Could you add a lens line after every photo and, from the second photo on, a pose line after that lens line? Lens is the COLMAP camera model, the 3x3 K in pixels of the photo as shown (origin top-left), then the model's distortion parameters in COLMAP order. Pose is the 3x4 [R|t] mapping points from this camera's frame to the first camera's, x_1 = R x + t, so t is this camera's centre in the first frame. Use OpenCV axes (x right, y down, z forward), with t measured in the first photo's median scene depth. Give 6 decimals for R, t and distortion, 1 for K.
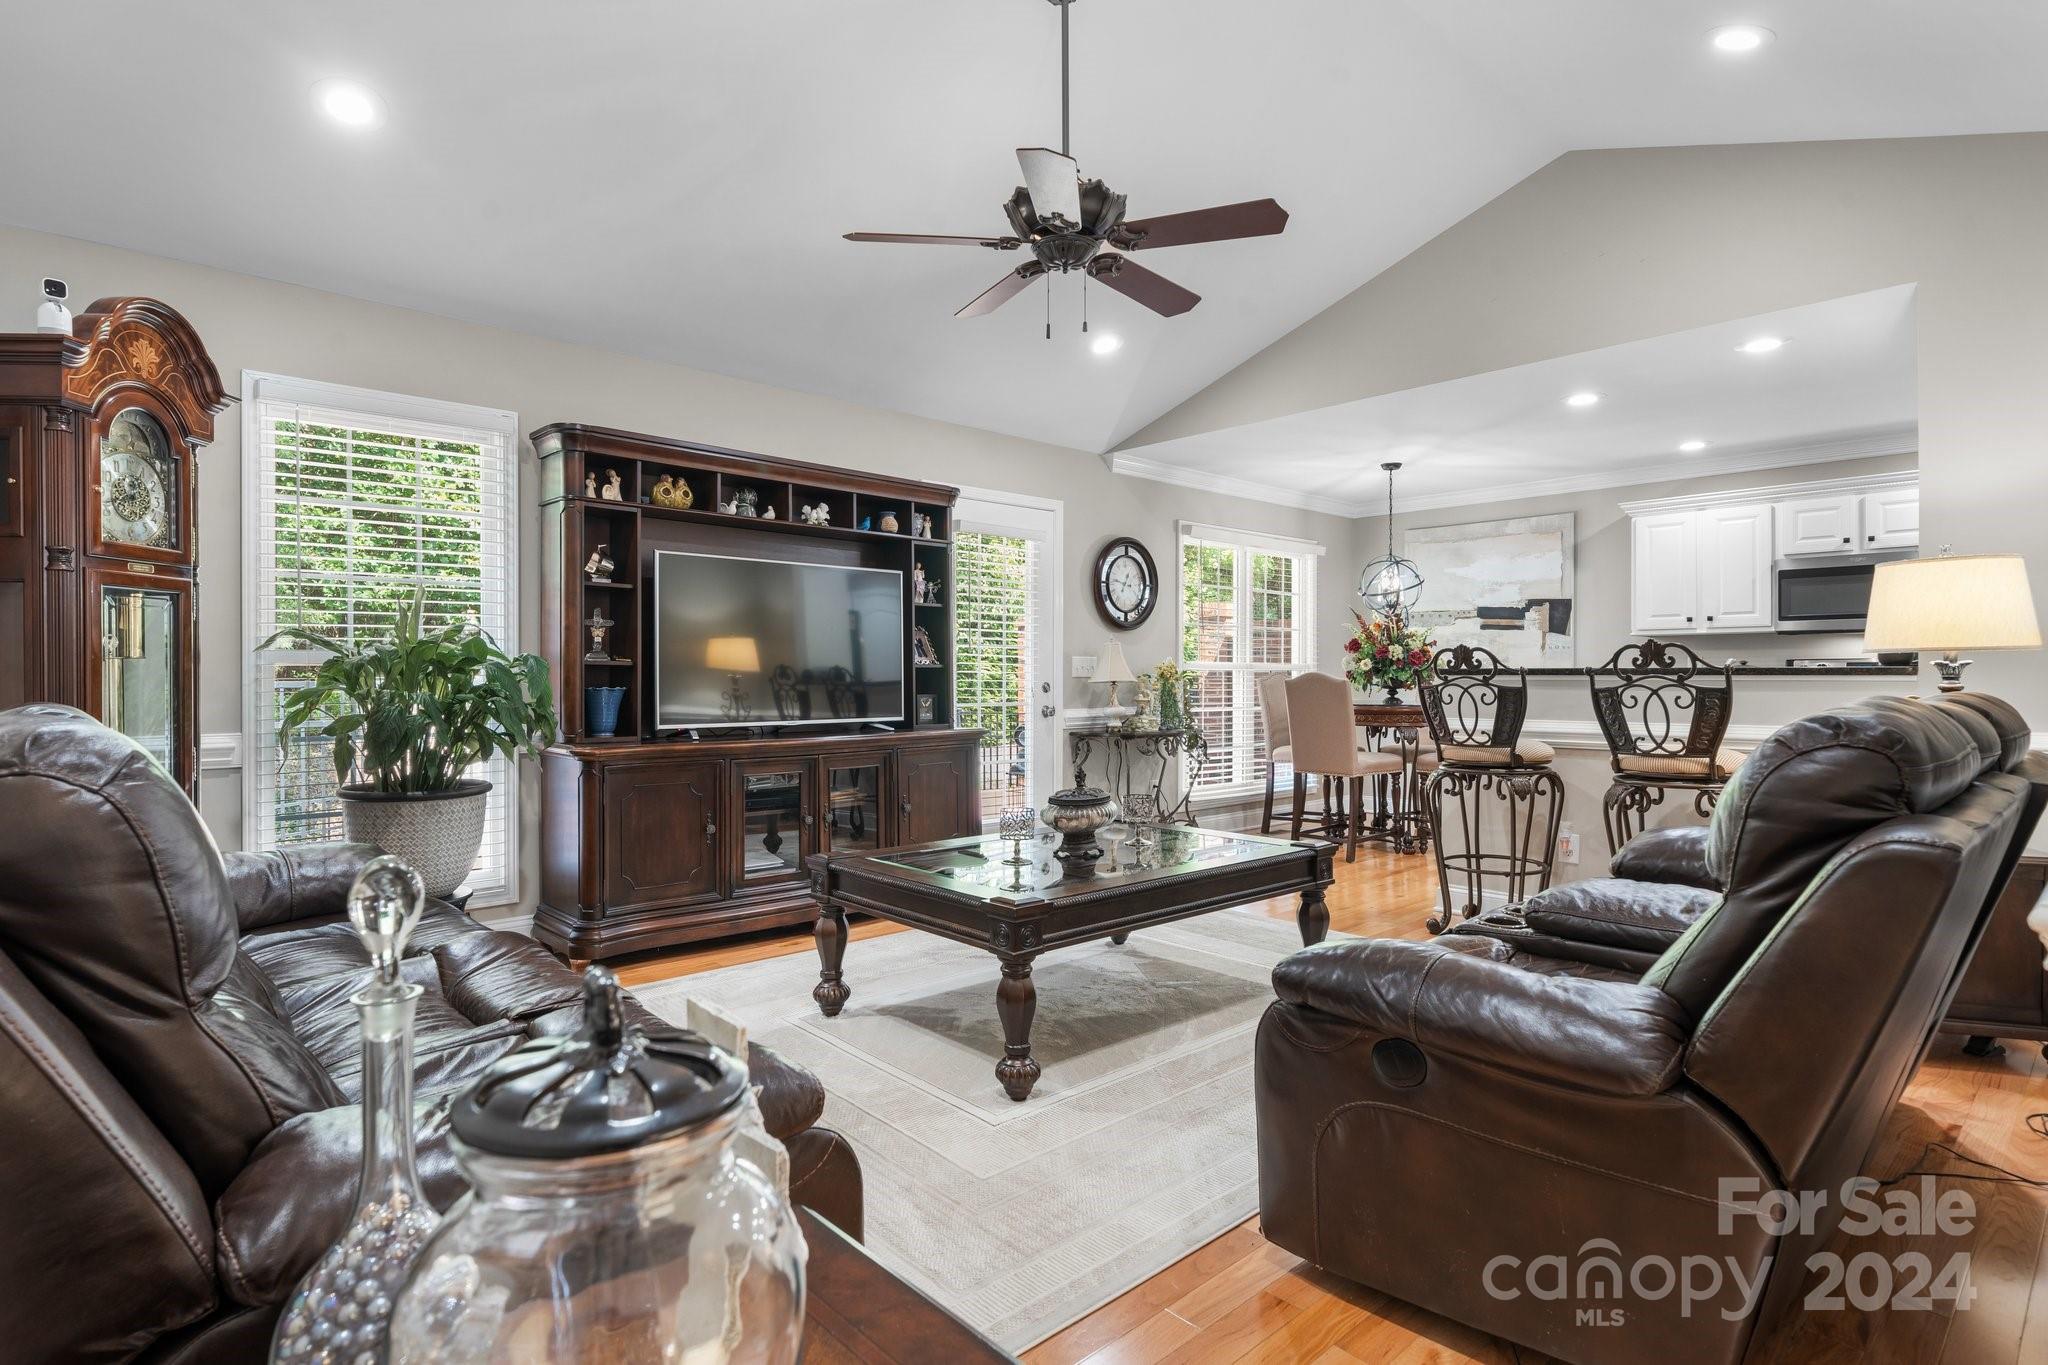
lens RADIAL K [[1030.9, 0, 1019.8], [0, 1030.9, 678.8], [0, 0, 1]] dist [-0.000366, 0.000291]
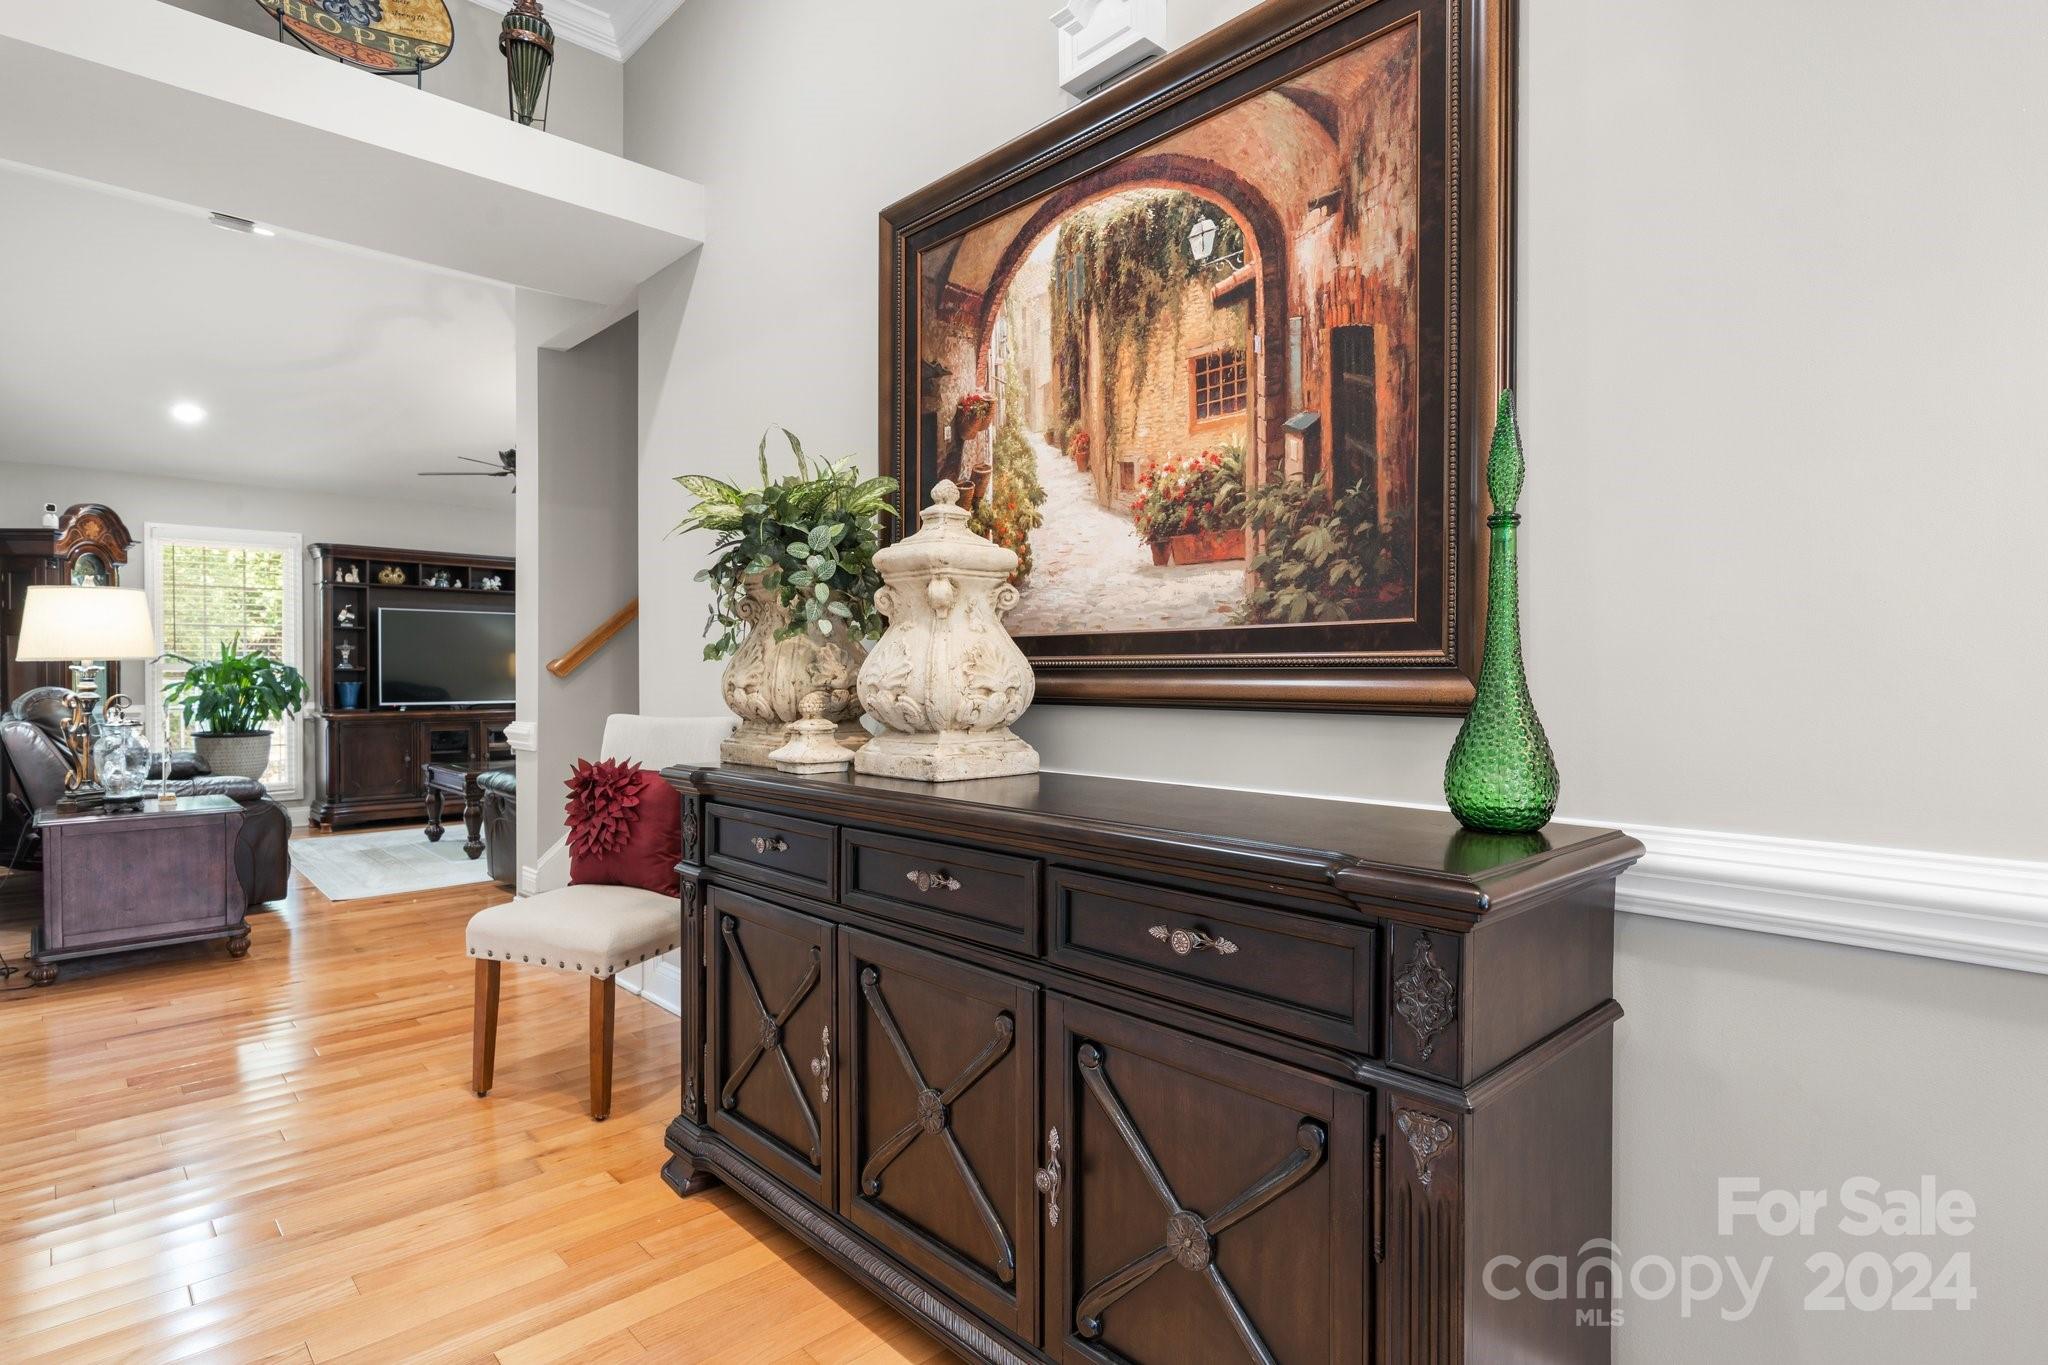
lens RADIAL K [[1030.9, 0, 1032.1], [0, 1030.9, 677.2], [0, 0, 1]] dist [-0.000366, 0.000291]
pose [[0.999890, -0.001508, 0.014731, 0.795247], [0.001525, 0.999998, -0.001167, 0.003200], [-0.014729, 0.001189, 0.999891, -0.868756]]
